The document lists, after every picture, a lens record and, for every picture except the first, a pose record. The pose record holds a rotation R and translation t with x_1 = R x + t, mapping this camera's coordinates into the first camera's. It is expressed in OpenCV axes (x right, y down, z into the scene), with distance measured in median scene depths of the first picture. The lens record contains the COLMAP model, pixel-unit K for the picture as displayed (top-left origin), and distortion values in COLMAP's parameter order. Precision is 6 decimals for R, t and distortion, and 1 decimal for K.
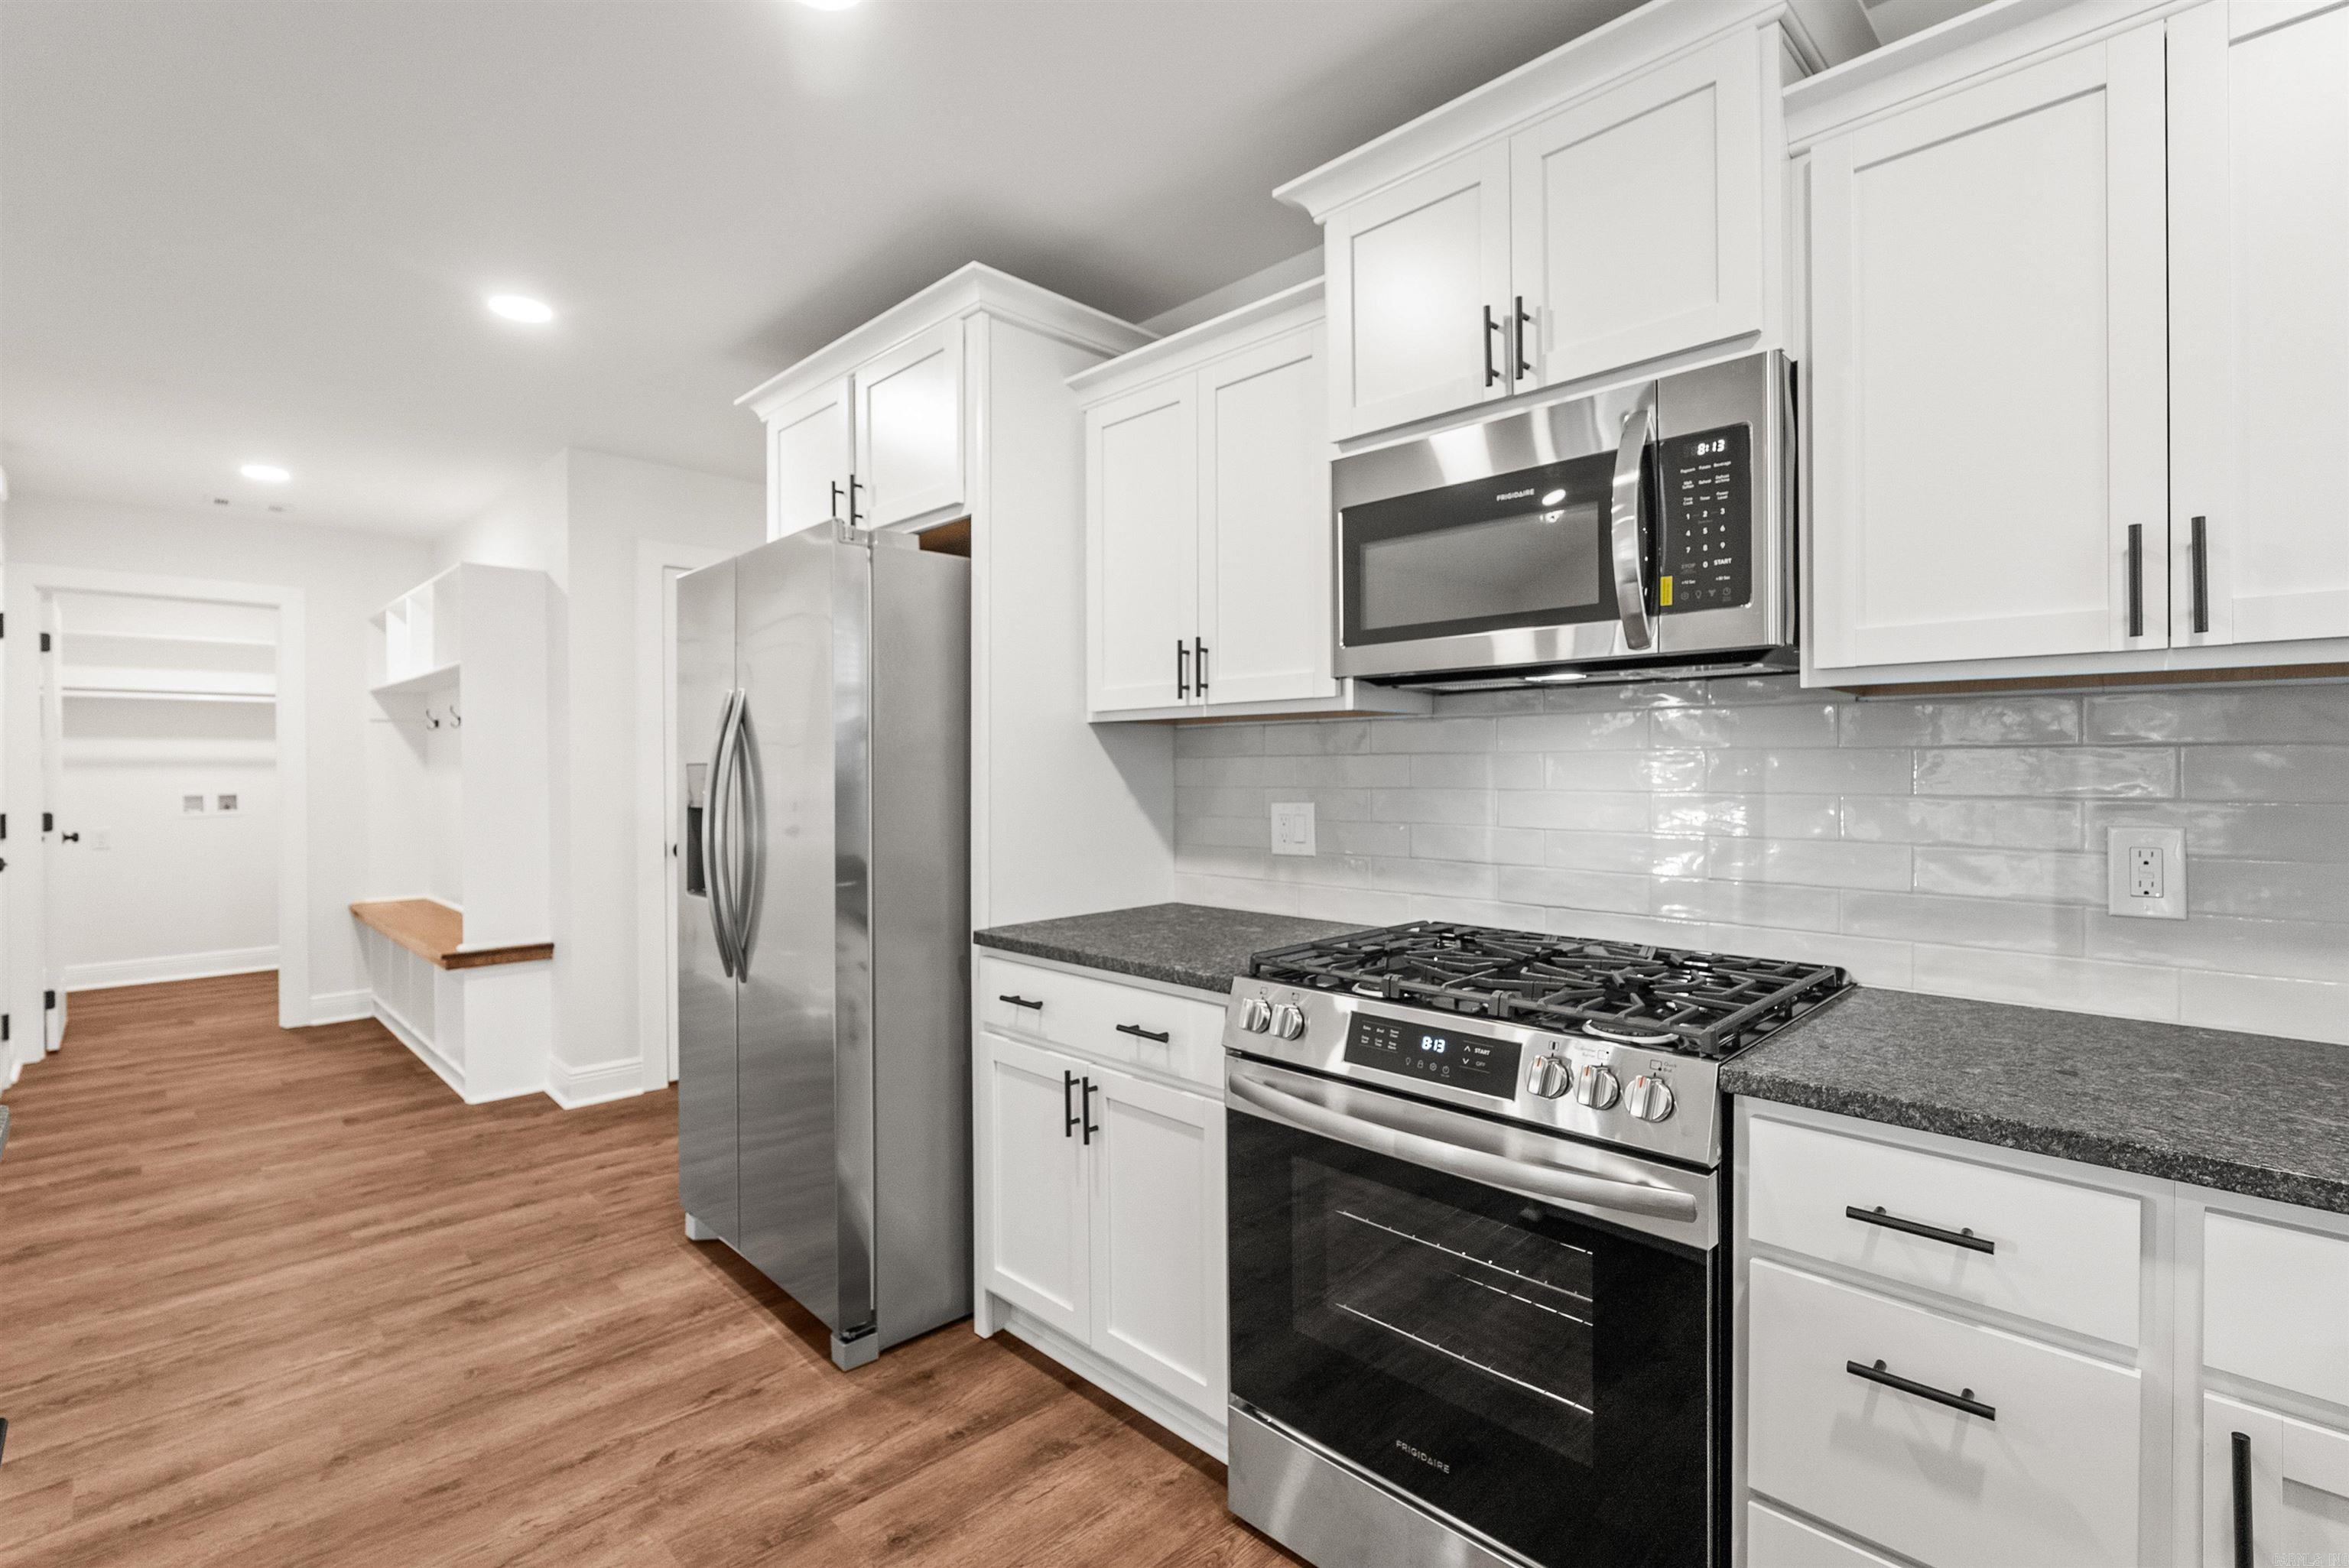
lens RADIAL K [[1068.4, 0, 1186.9], [0, 1068.4, 773.0], [0, 0, 1]] dist [-0.008269, 0.001623]
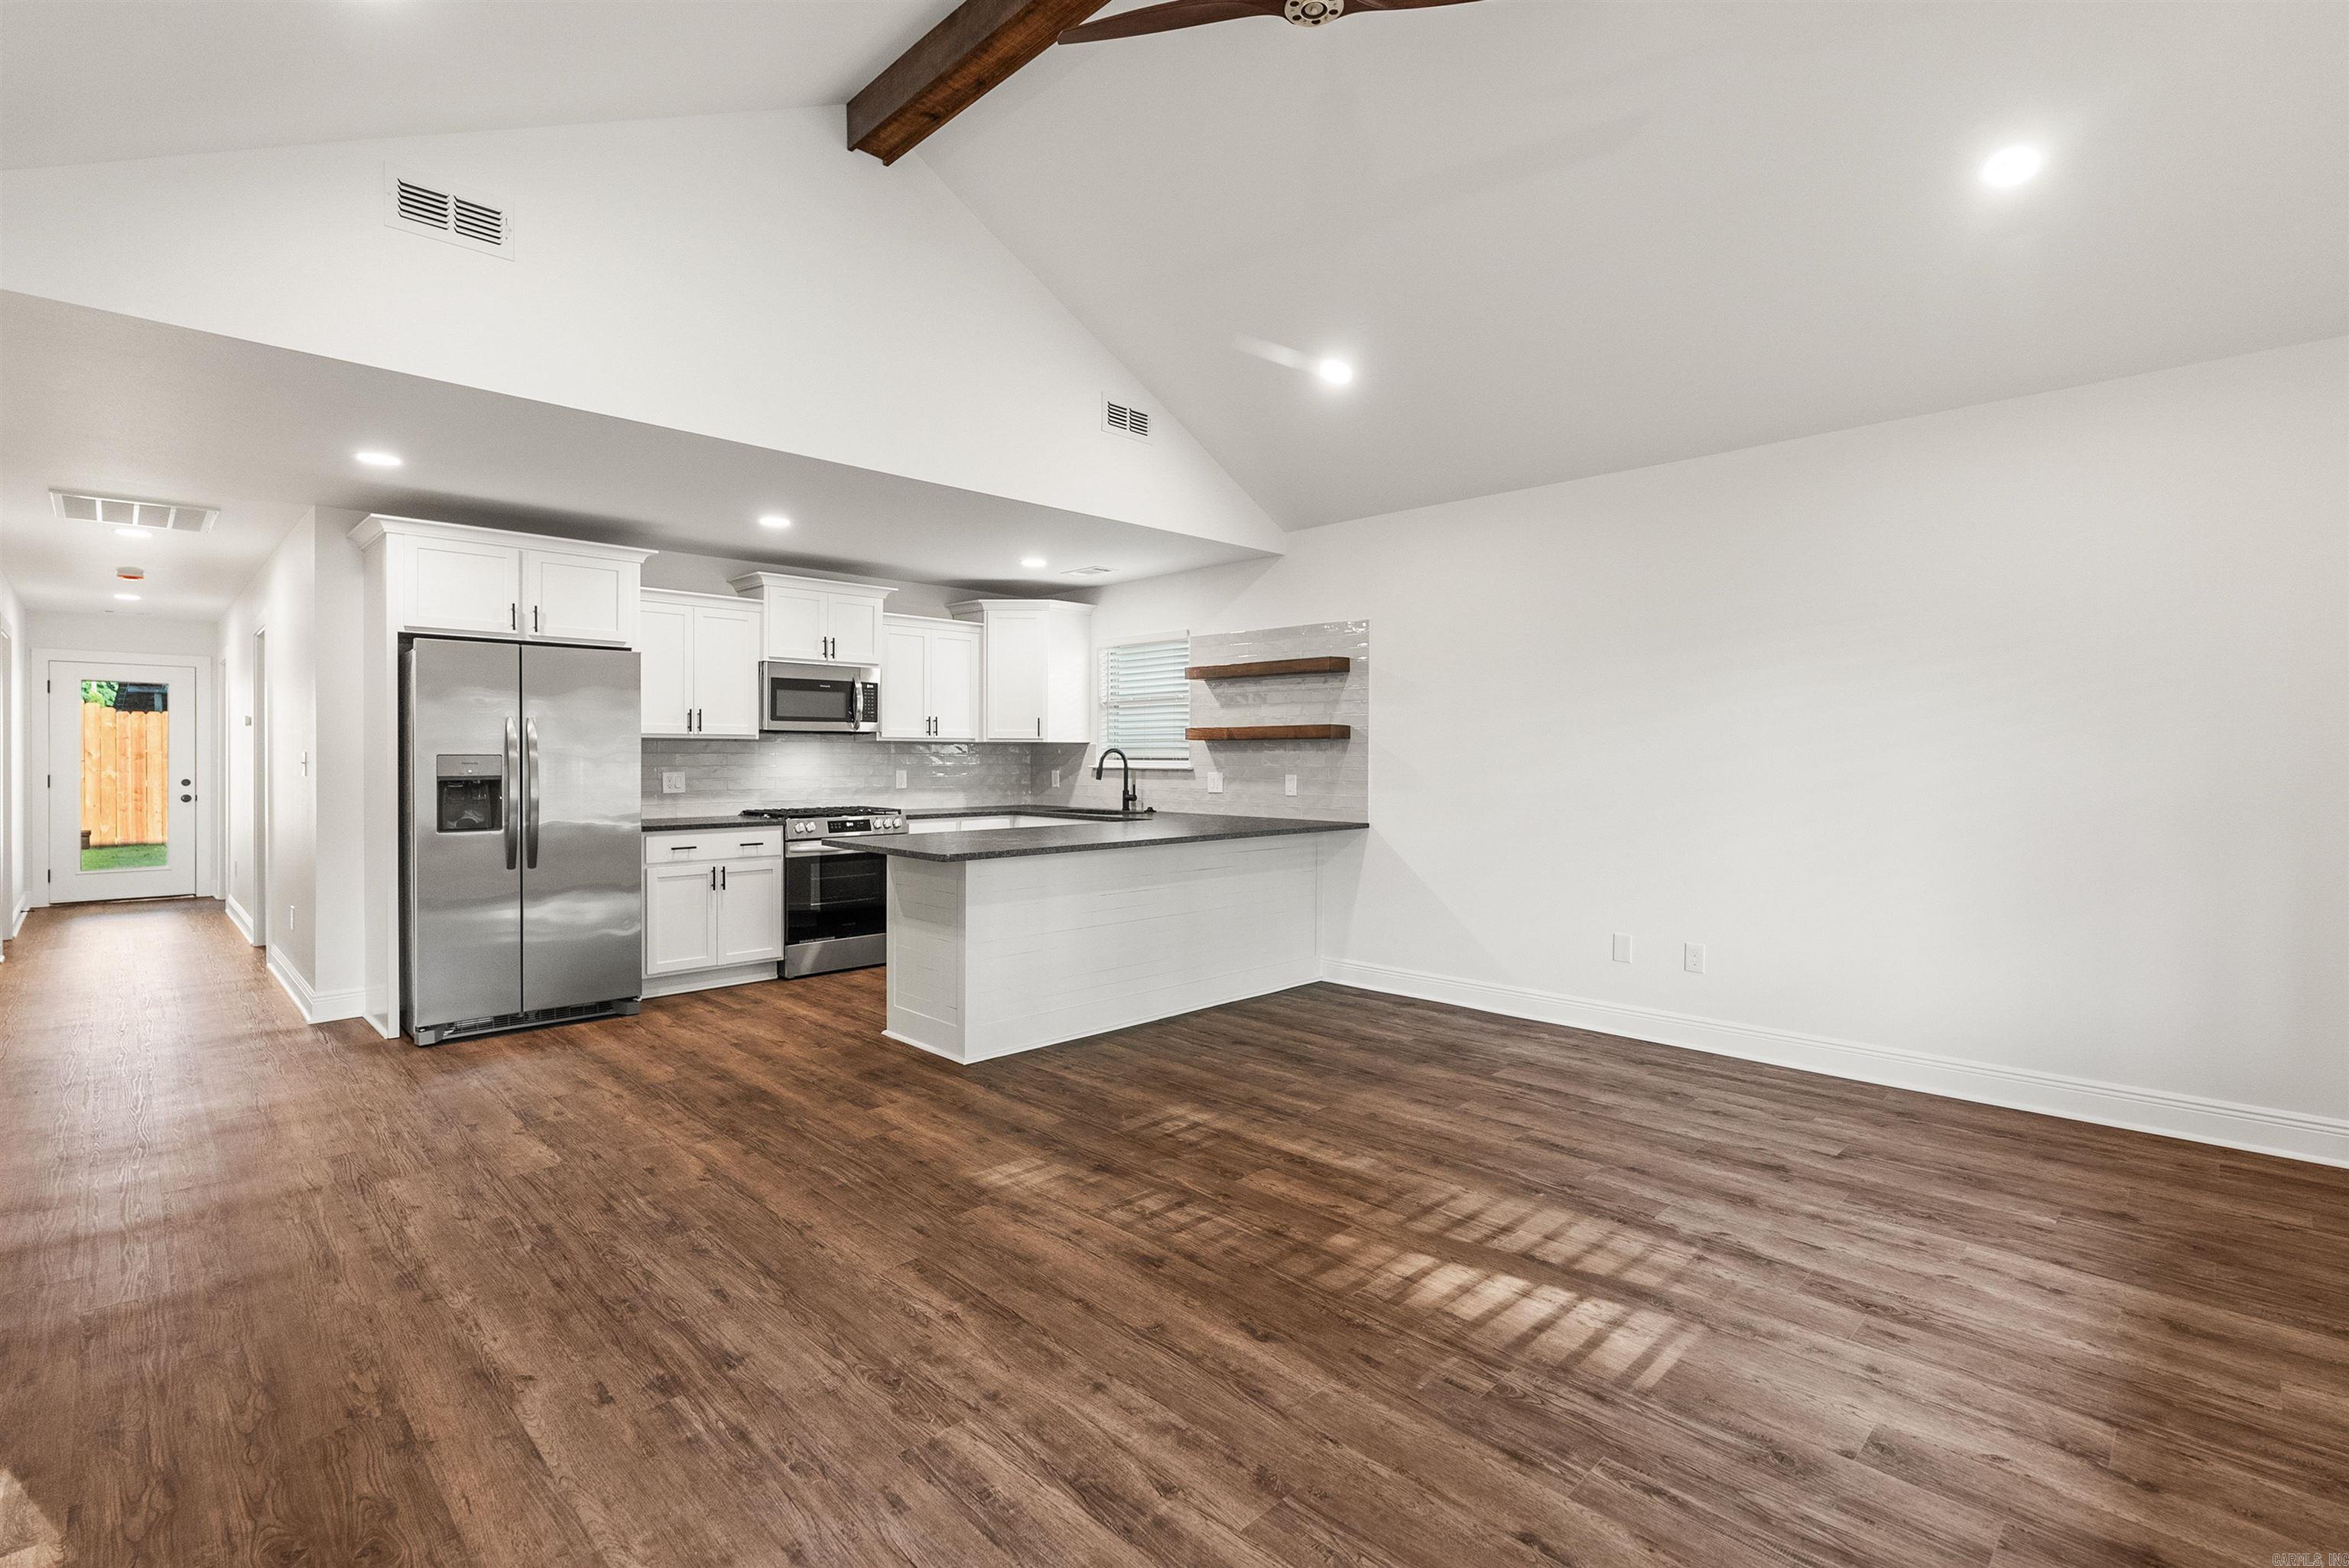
lens RADIAL K [[1068.4, 0, 1189.5], [0, 1068.4, 761.7], [0, 0, 1]] dist [-0.008269, 0.001623]
pose [[-0.002587, -0.001693, 0.999995, -3.061739], [0.004565, 0.999988, 0.001705, 0.005655], [-0.999986, 0.004569, -0.002579, -0.250970]]
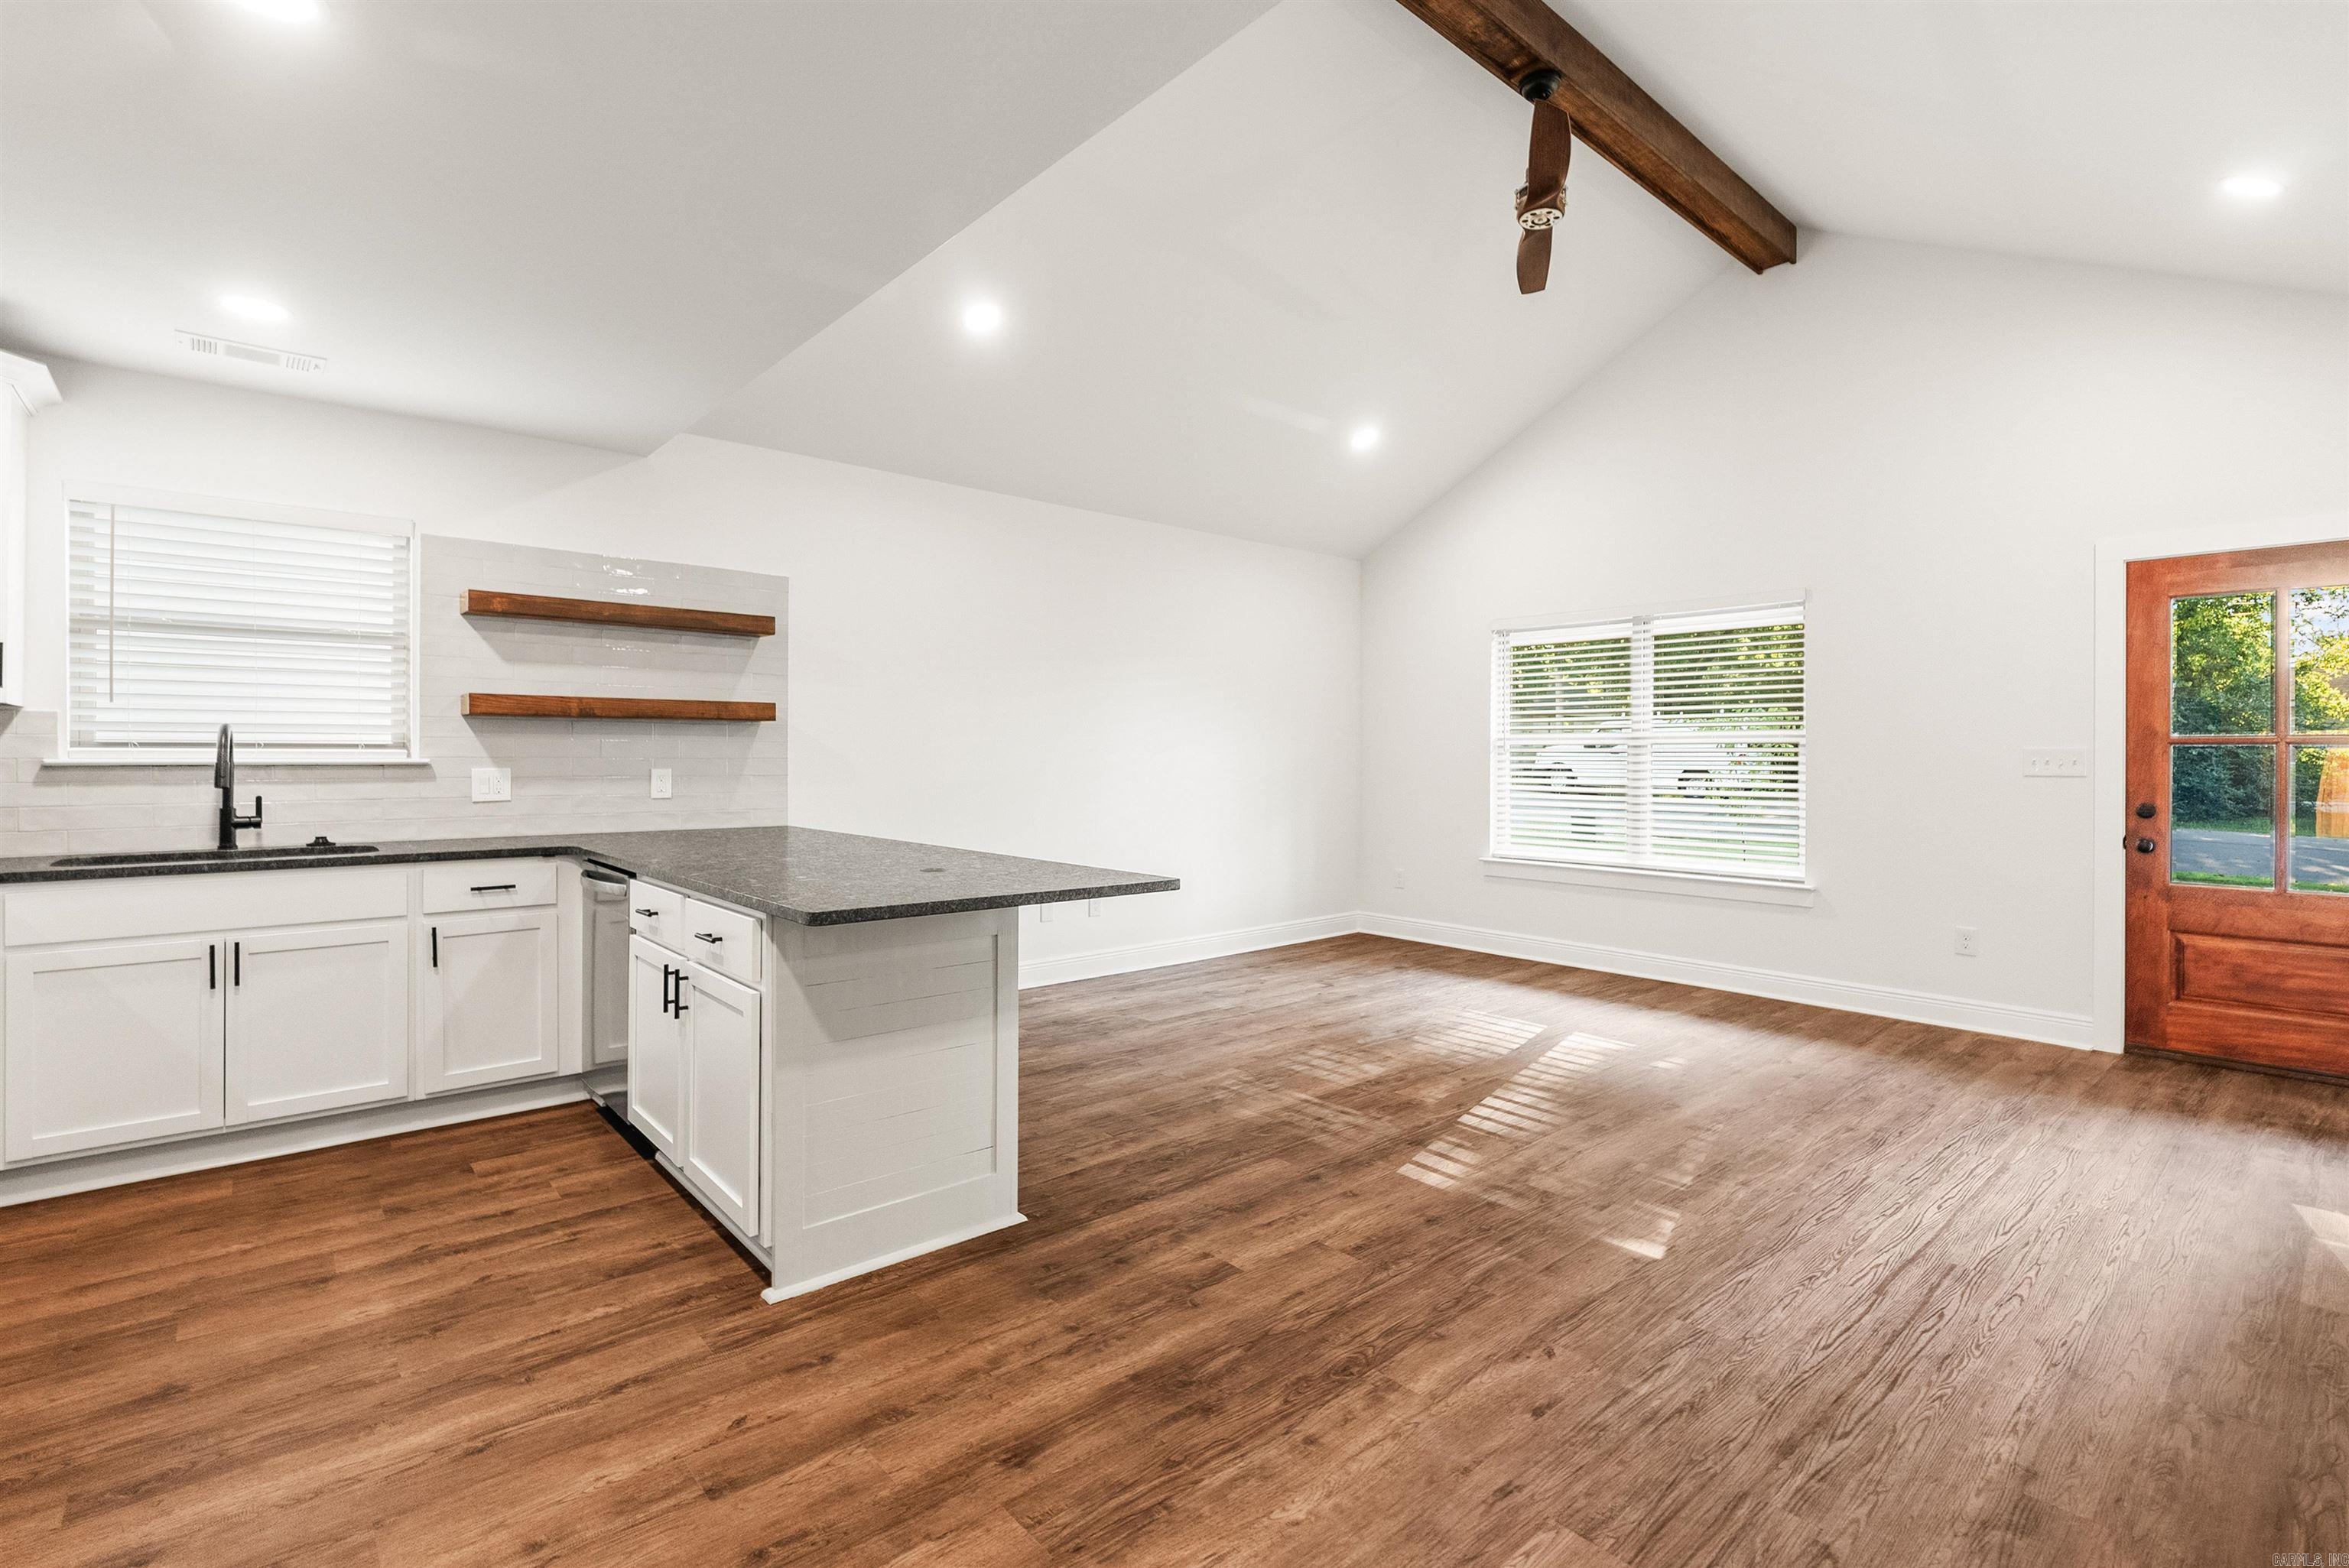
lens RADIAL K [[1068.4, 0, 1181.5], [0, 1068.4, 762.8], [0, 0, 1]] dist [-0.008269, 0.001623]
pose [[-0.997602, 0.001923, 0.069179, -1.097482], [0.002682, 0.999937, 0.010882, 0.017513], [-0.069153, 0.011041, -0.997545, 1.643653]]
